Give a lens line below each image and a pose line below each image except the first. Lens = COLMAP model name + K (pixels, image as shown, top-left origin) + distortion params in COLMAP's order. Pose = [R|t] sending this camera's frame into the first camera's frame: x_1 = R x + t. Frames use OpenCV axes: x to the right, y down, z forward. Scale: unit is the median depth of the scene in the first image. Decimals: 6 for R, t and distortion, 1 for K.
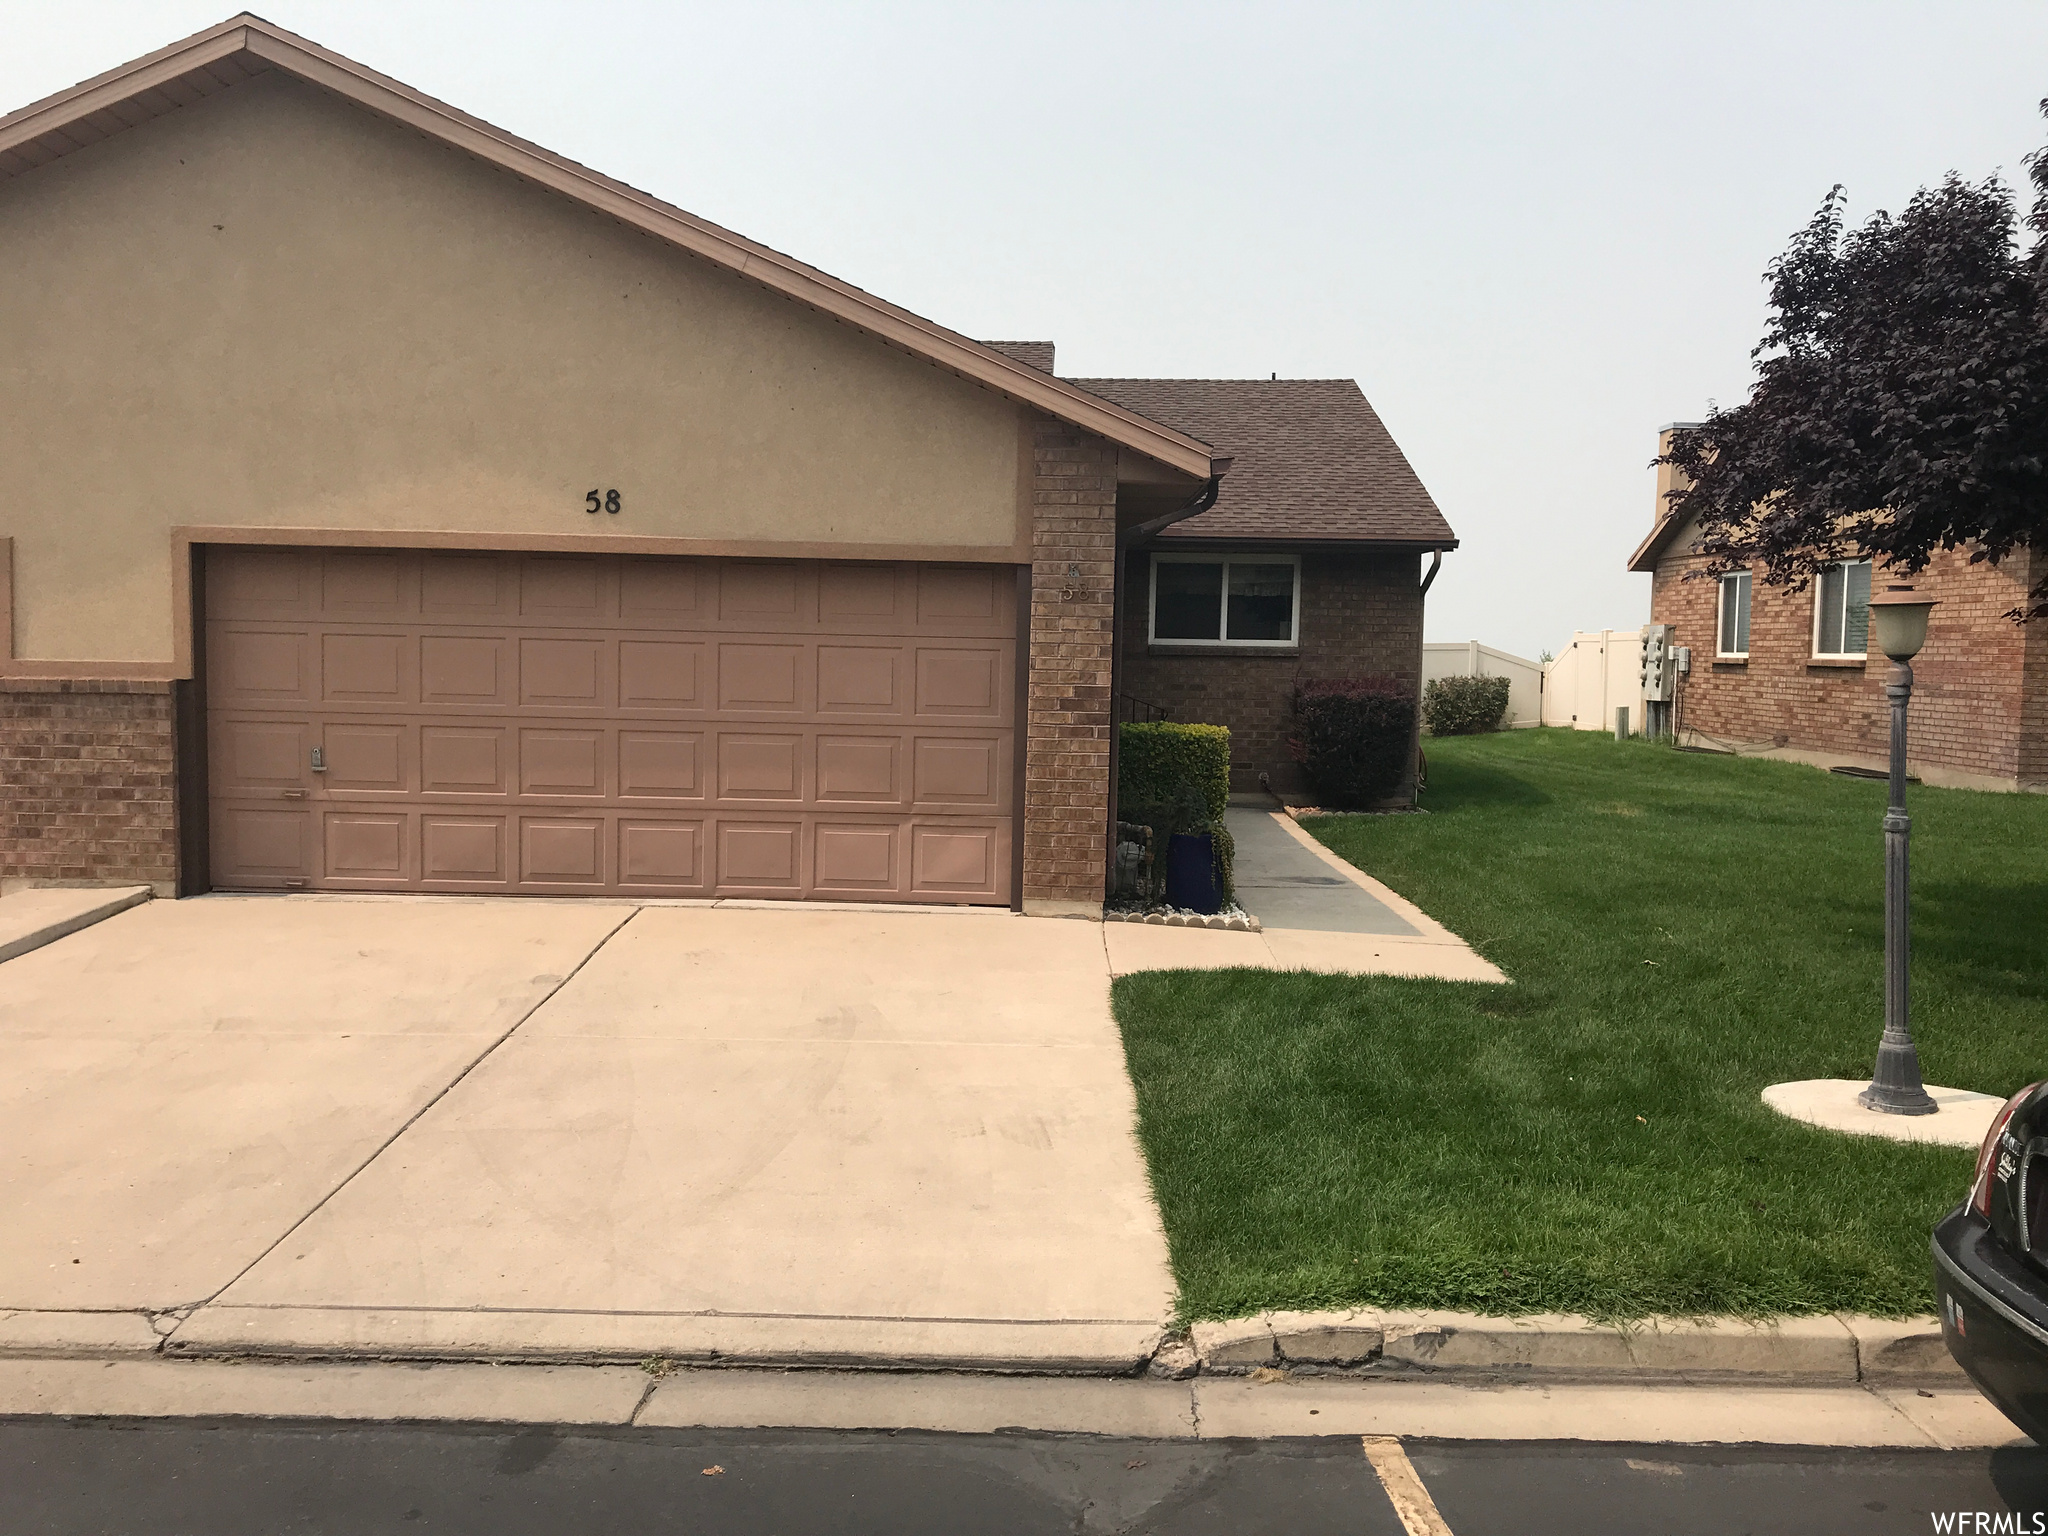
lens RADIAL K [[1712.7, 0, 1021.7], [0, 1712.7, 761.4], [0, 0, 1]] dist [0.061320, -0.121489]
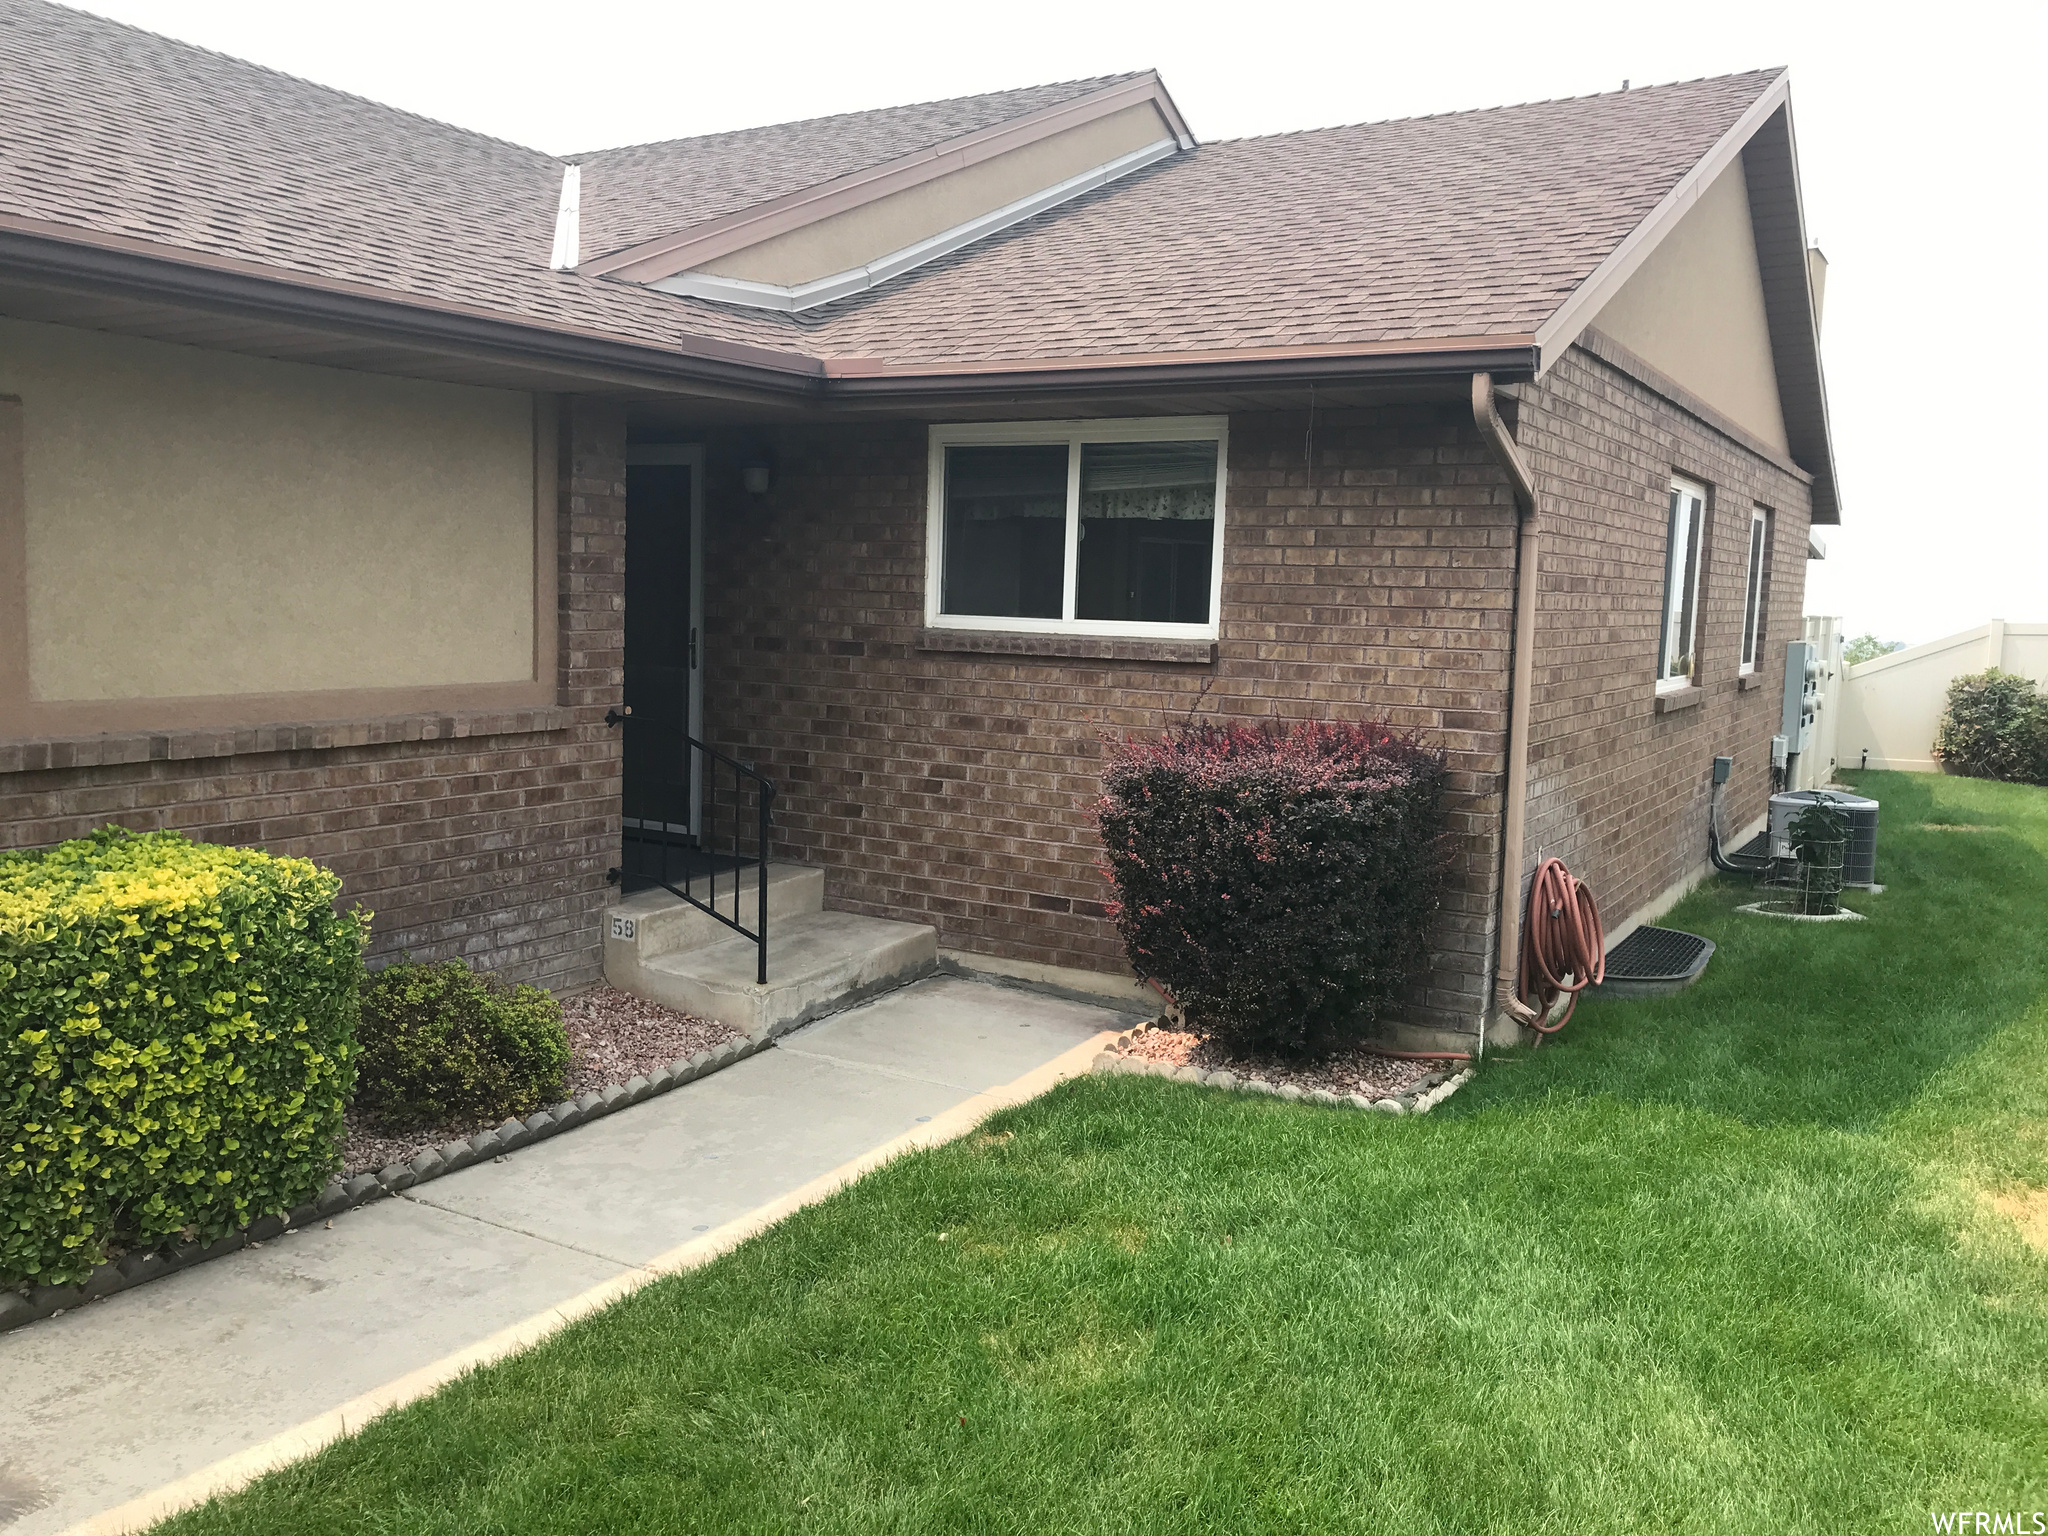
lens RADIAL K [[1712.7, 0, 1022.9], [0, 1712.7, 774.8], [0, 0, 1]] dist [0.061320, -0.121489]
pose [[0.848643, 0.063739, -0.525112, 0.340696], [-0.055010, 0.997965, 0.032231, -0.045039], [0.526098, 0.001534, 0.850423, 0.623280]]
